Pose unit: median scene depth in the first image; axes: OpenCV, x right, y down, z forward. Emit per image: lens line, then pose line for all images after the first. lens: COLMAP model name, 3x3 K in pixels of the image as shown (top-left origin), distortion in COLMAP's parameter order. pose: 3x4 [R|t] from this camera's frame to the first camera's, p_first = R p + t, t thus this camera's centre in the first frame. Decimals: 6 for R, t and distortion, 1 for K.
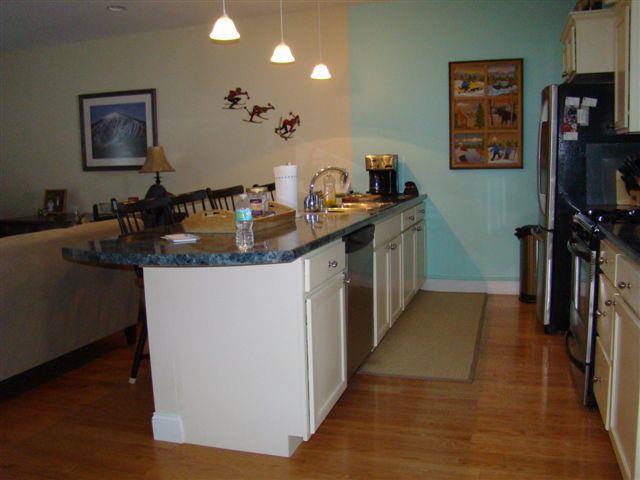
lens RADIAL K [[600.6, 0, 320.0], [0, 600.6, 240.0], [0, 0, 1]] dist [-0.148643, 0.031335]
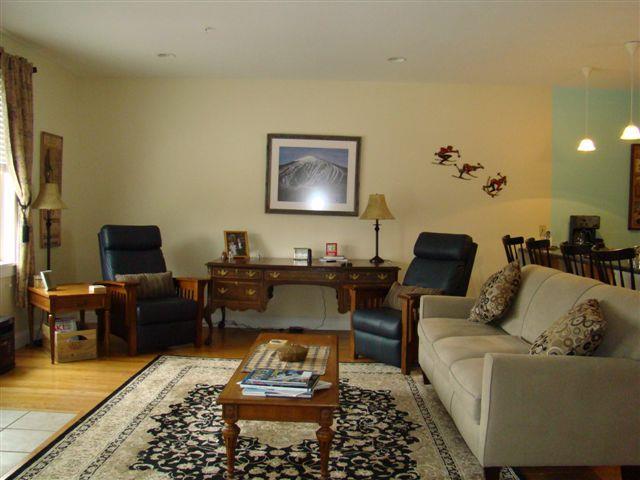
lens RADIAL K [[600.6, 0, 320.0], [0, 600.6, 240.0], [0, 0, 1]] dist [-0.148643, 0.031335]
pose [[0.948499, 0.035289, 0.314809, -0.787932], [-0.006961, 0.995858, -0.090658, 0.015966], [-0.316705, 0.083798, 0.944815, 0.074593]]
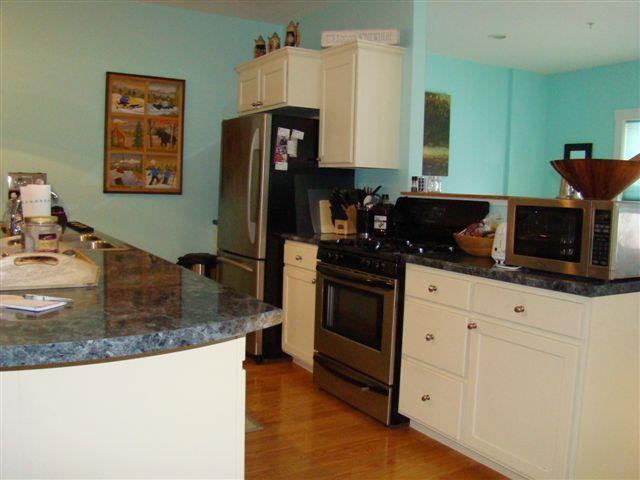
lens RADIAL K [[600.6, 0, 320.0], [0, 600.6, 240.0], [0, 0, 1]] dist [-0.148643, 0.031335]
pose [[0.660076, -0.016836, 0.751010, -0.230973], [0.044210, 0.998887, -0.016465, -0.021497], [-0.749897, 0.044070, 0.660085, 0.194455]]
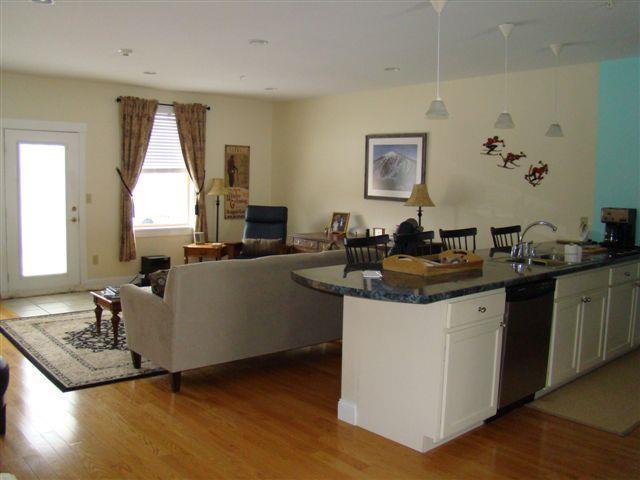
lens RADIAL K [[600.6, 0, 320.0], [0, 600.6, 240.0], [0, 0, 1]] dist [-0.148643, 0.031335]
pose [[0.862657, 0.095043, -0.496780, 0.163063], [-0.108878, 0.994055, 0.001114, -0.033639], [0.493932, 0.053127, 0.867876, -0.118652]]
